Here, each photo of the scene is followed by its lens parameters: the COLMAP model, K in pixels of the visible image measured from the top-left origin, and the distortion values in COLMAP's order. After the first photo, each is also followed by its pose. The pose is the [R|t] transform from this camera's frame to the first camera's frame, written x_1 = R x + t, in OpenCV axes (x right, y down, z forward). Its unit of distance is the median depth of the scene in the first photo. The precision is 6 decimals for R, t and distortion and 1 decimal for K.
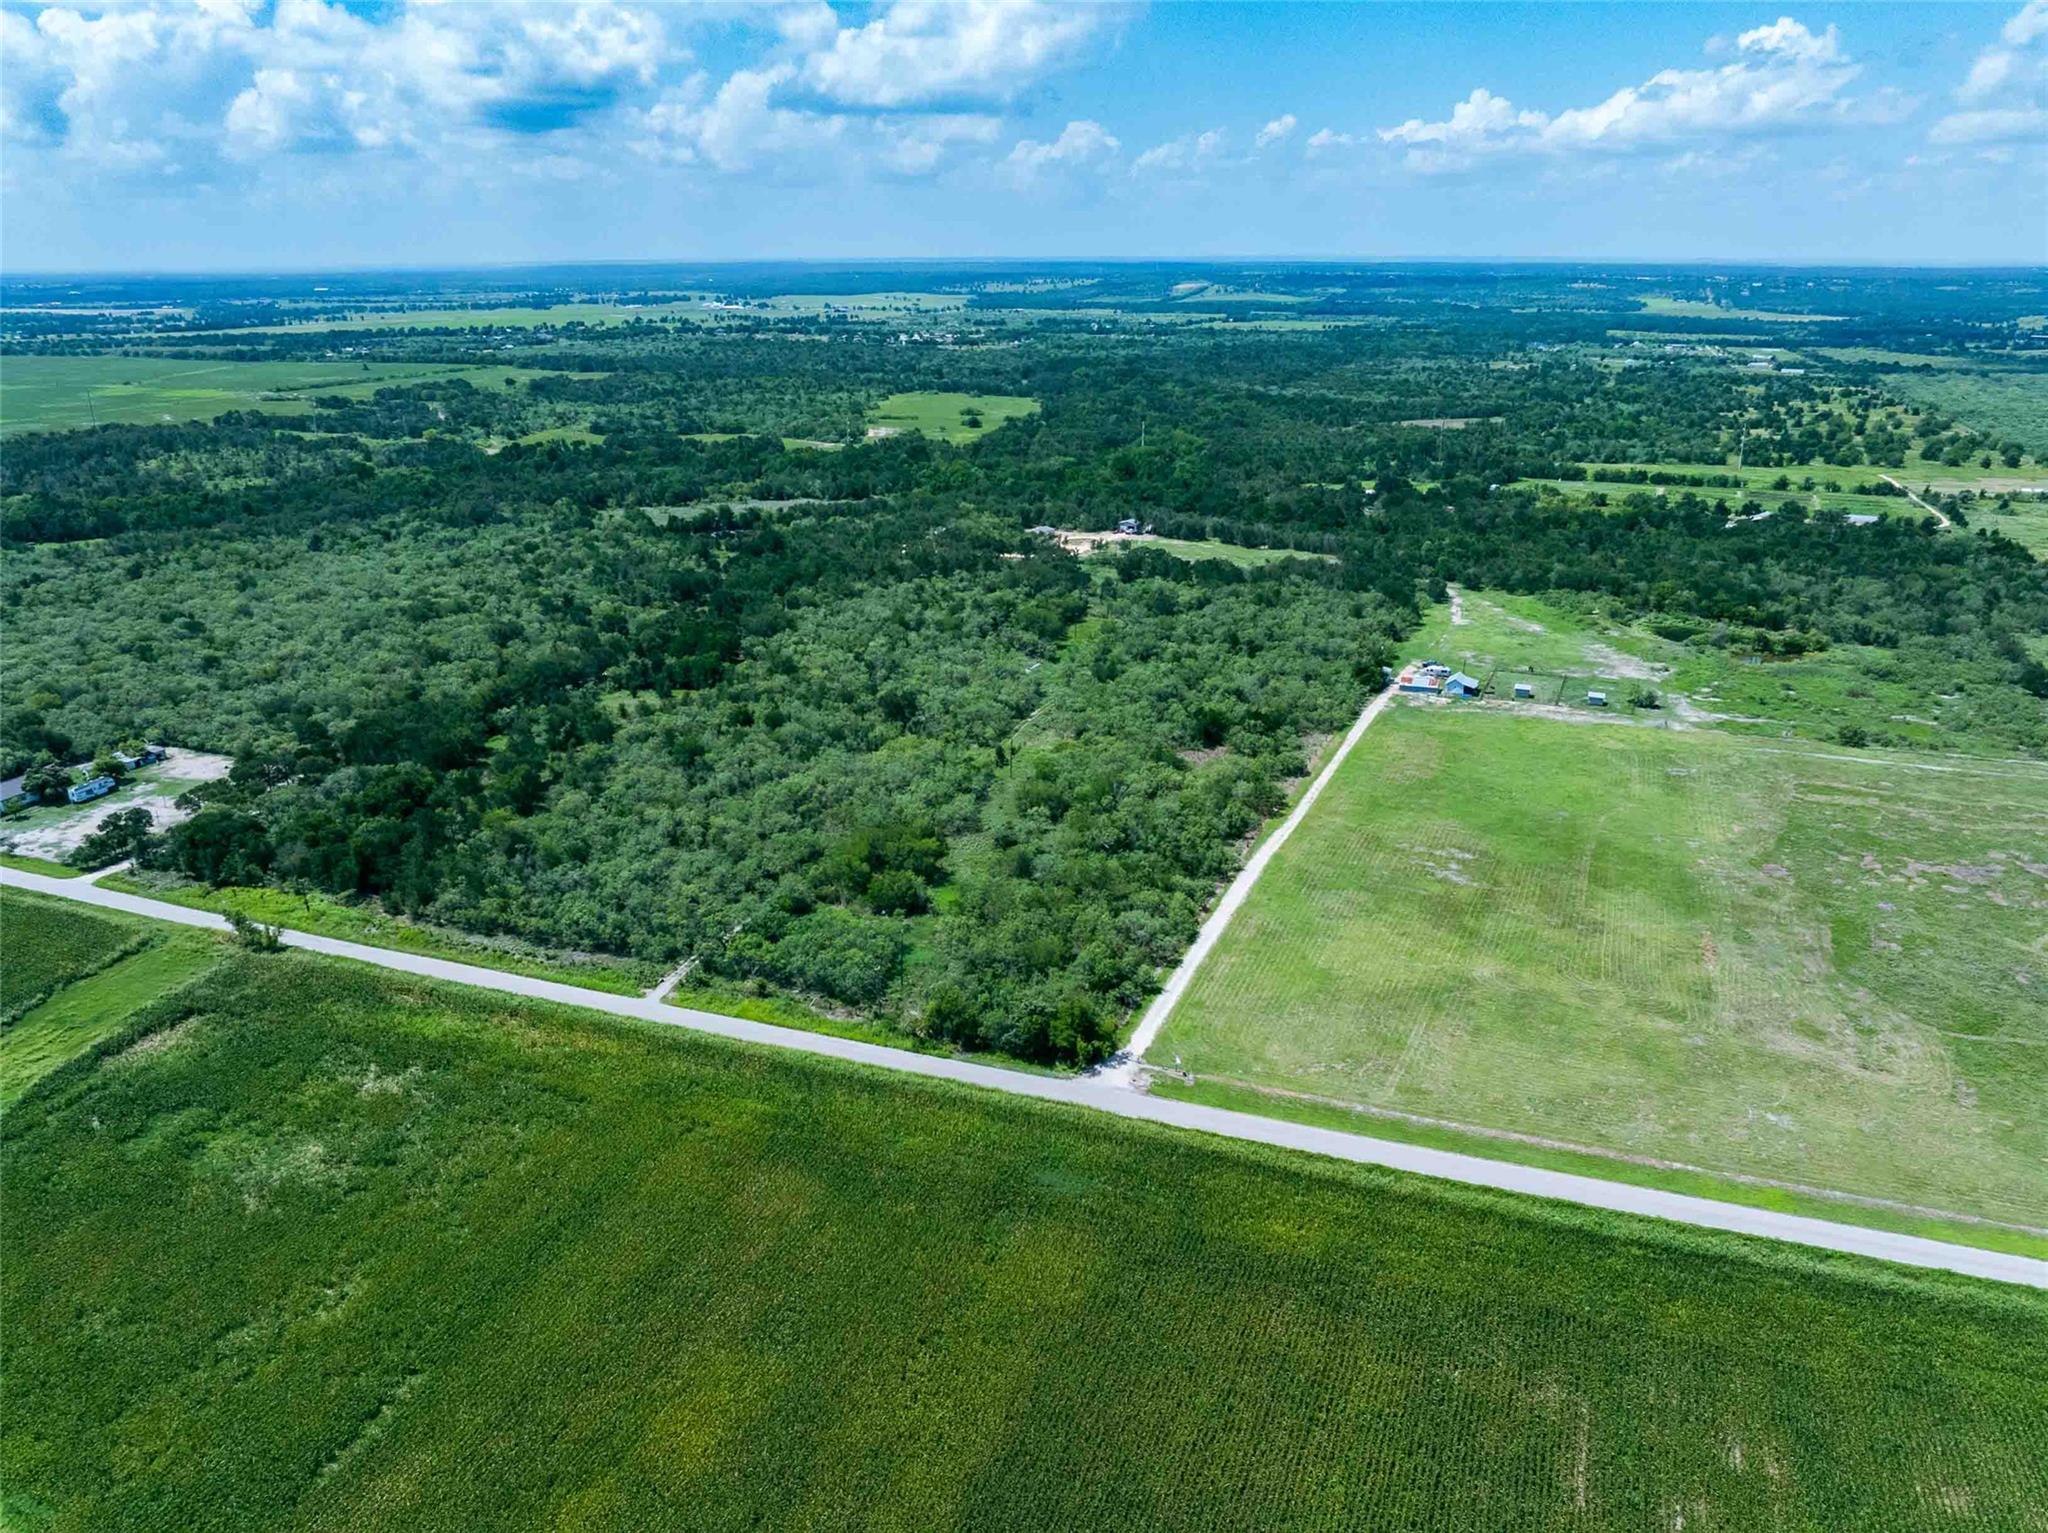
lens RADIAL K [[1421.9, 0, 1036.8], [0, 1421.9, 795.1], [0, 0, 1]] dist [-0.038761, 0.007892]
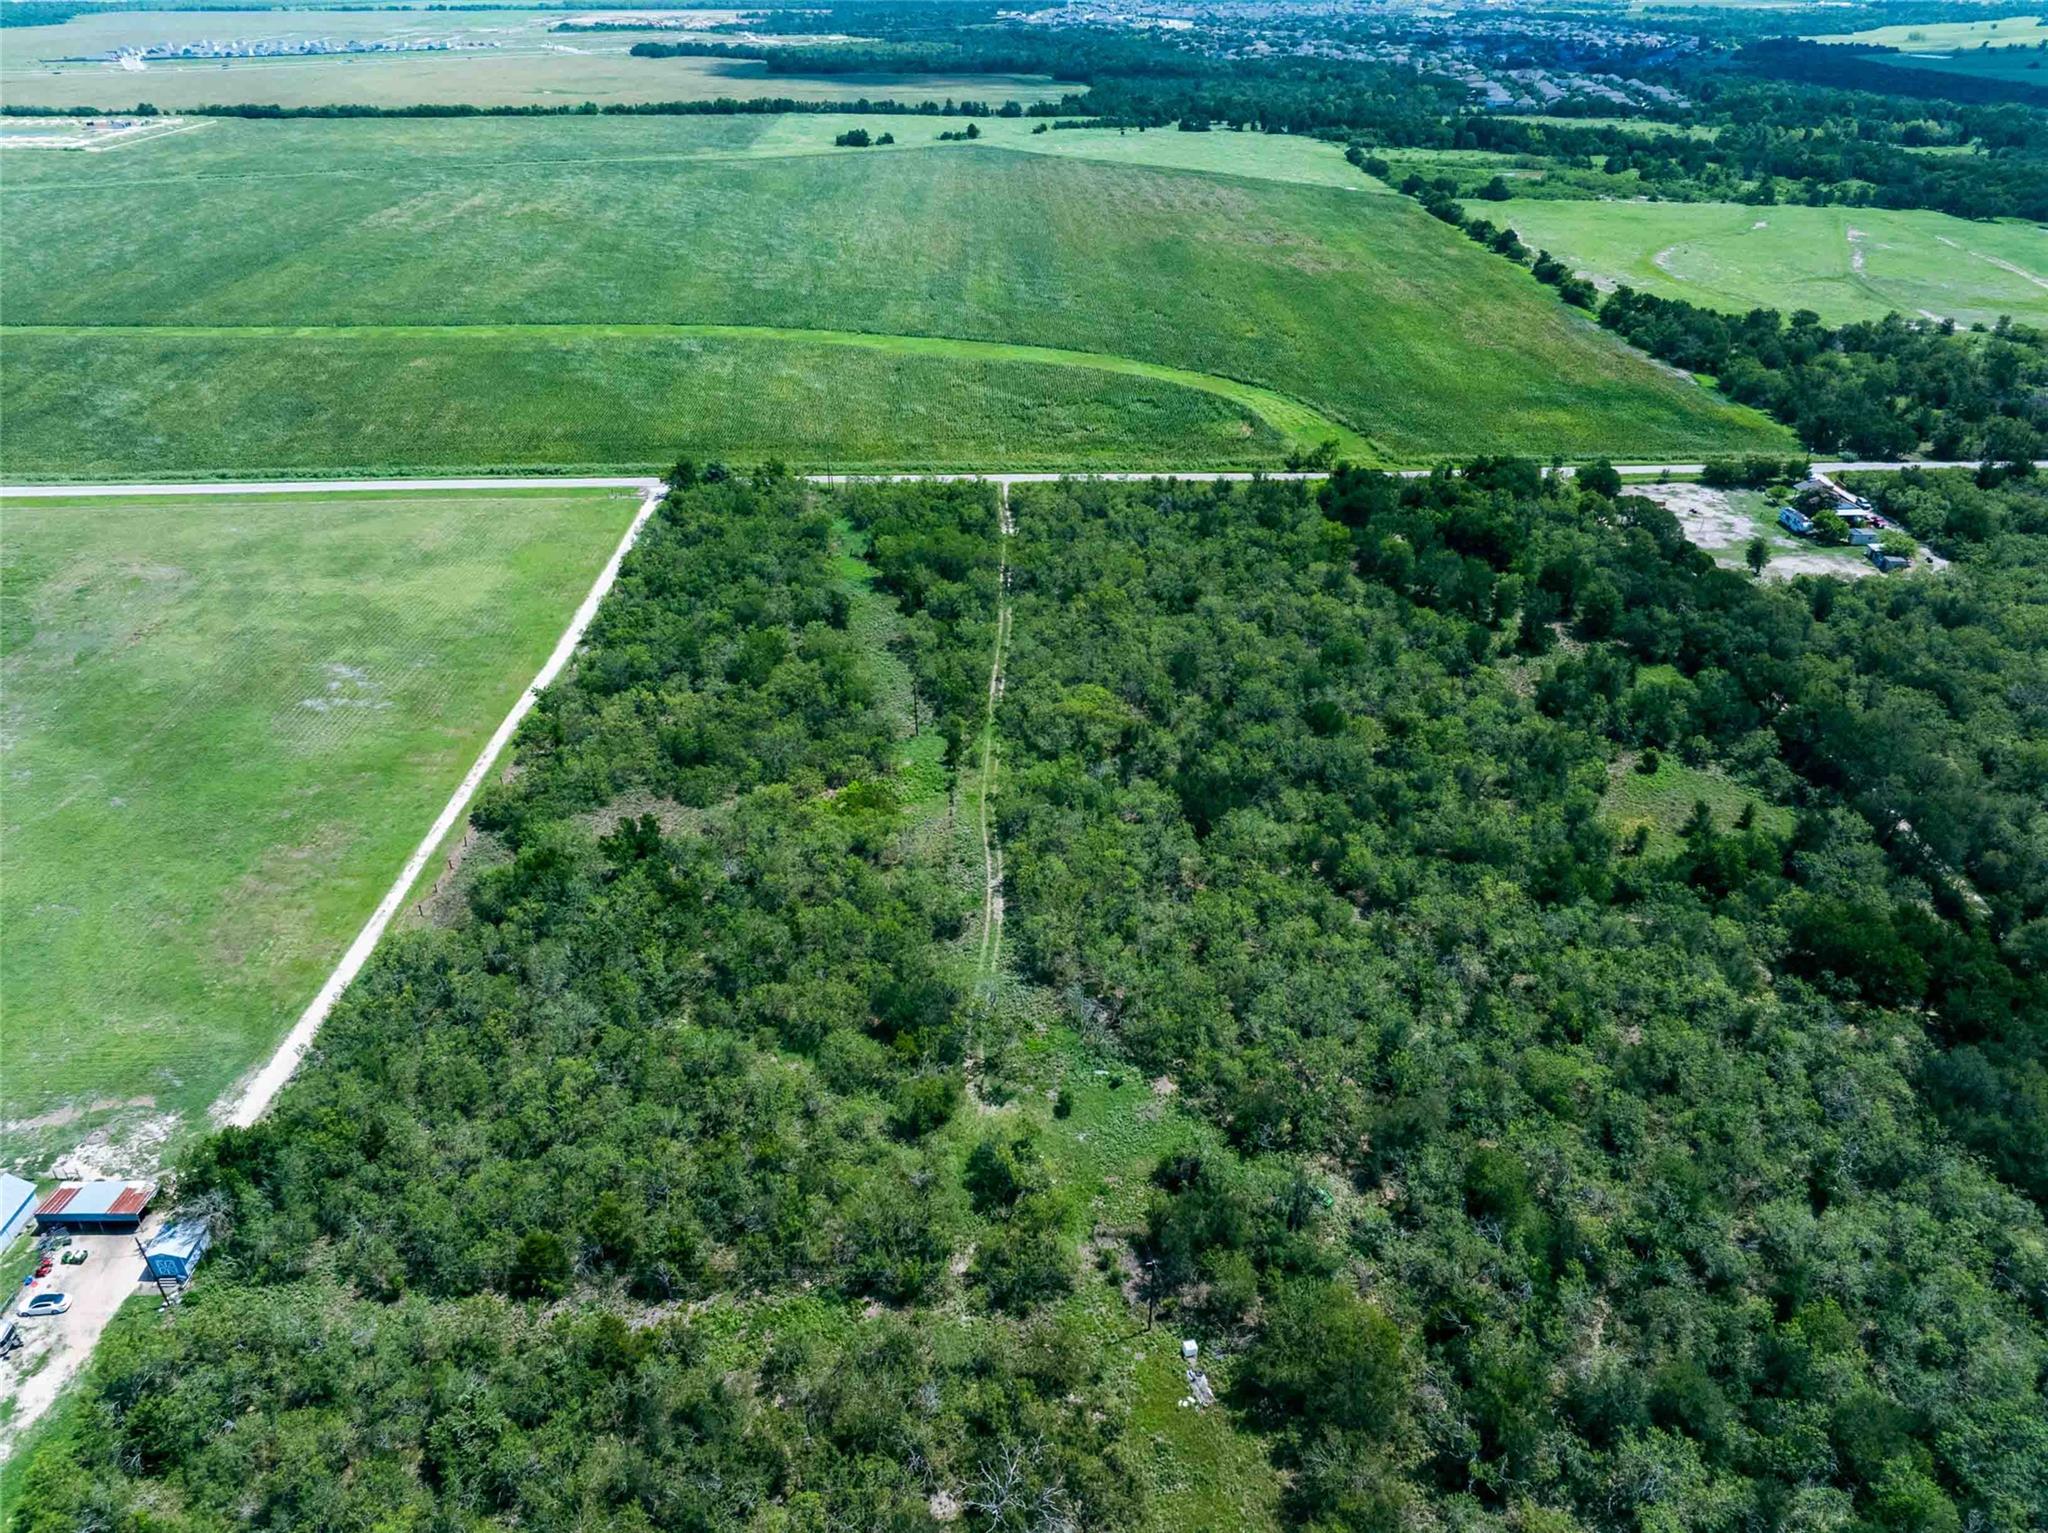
lens RADIAL K [[1451.6, 0, 1033.5], [0, 1451.6, 732.8], [0, 0, 1]] dist [-0.063109, 0.036090]
pose [[-0.917687, 0.196280, -0.345434, 0.089215], [-0.138514, 0.656836, 0.741202, -0.279012], [0.372377, 0.728039, -0.575582, 0.723973]]
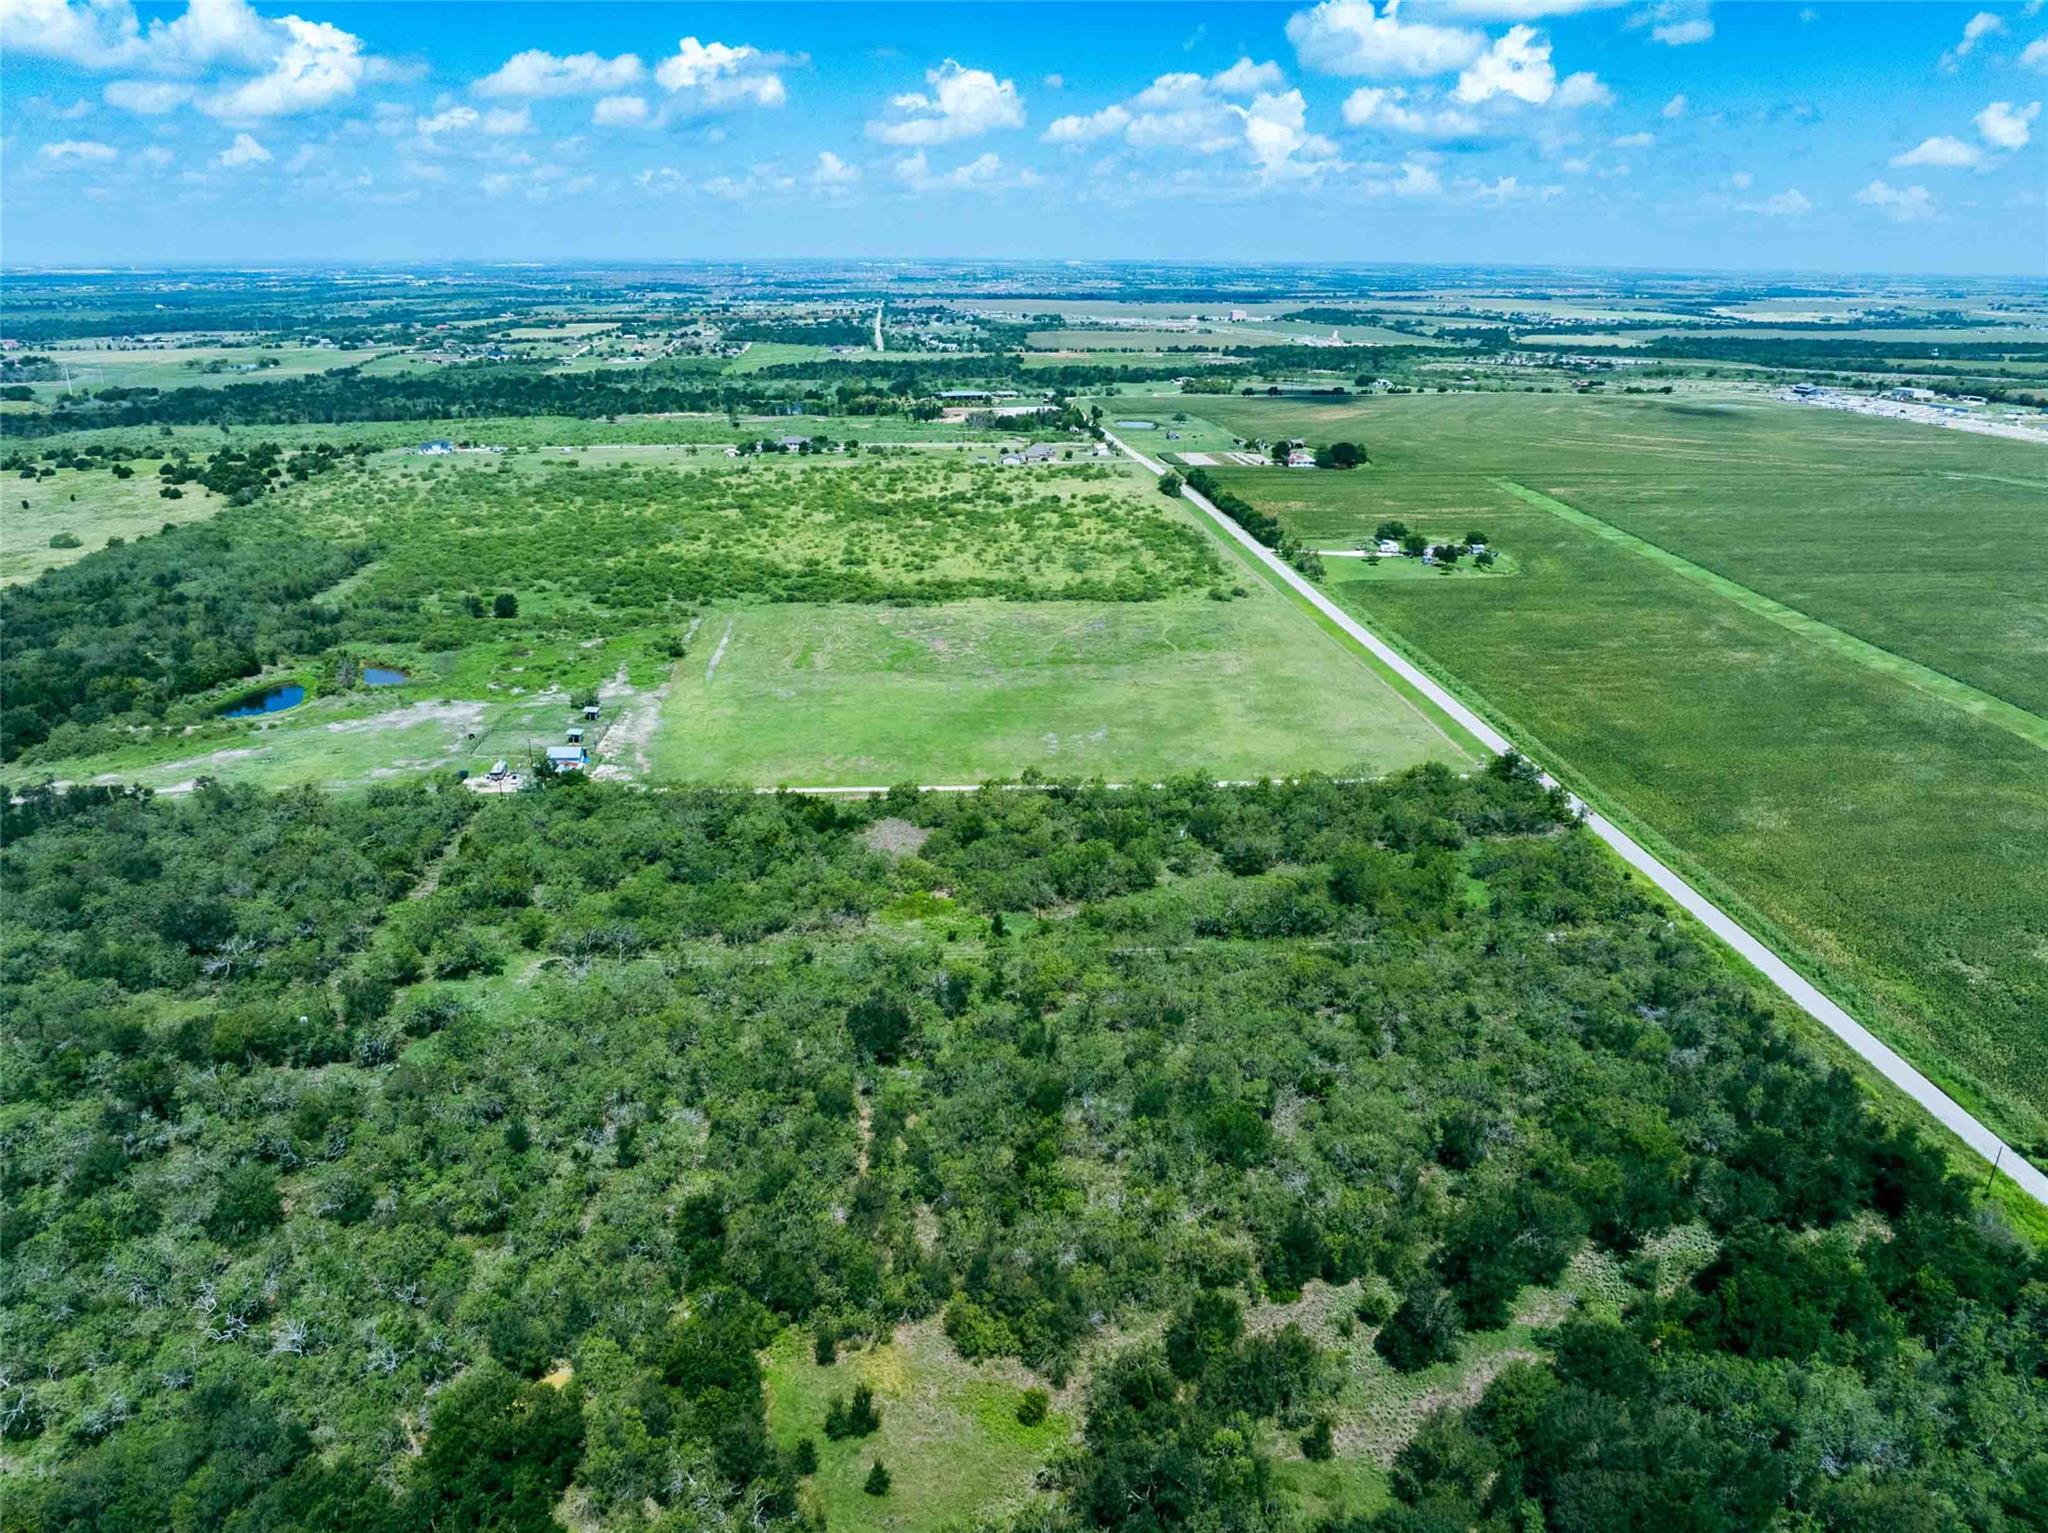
lens RADIAL K [[1437.6, 0, 1032.1], [0, 1437.6, 758.7], [0, 0, 1]] dist [-0.049315, 0.018663]
pose [[-0.446731, -0.292206, 0.845605, -0.332932], [0.316750, 0.832284, 0.454942, -0.226485], [-0.836720, 0.471082, -0.279251, 0.597215]]
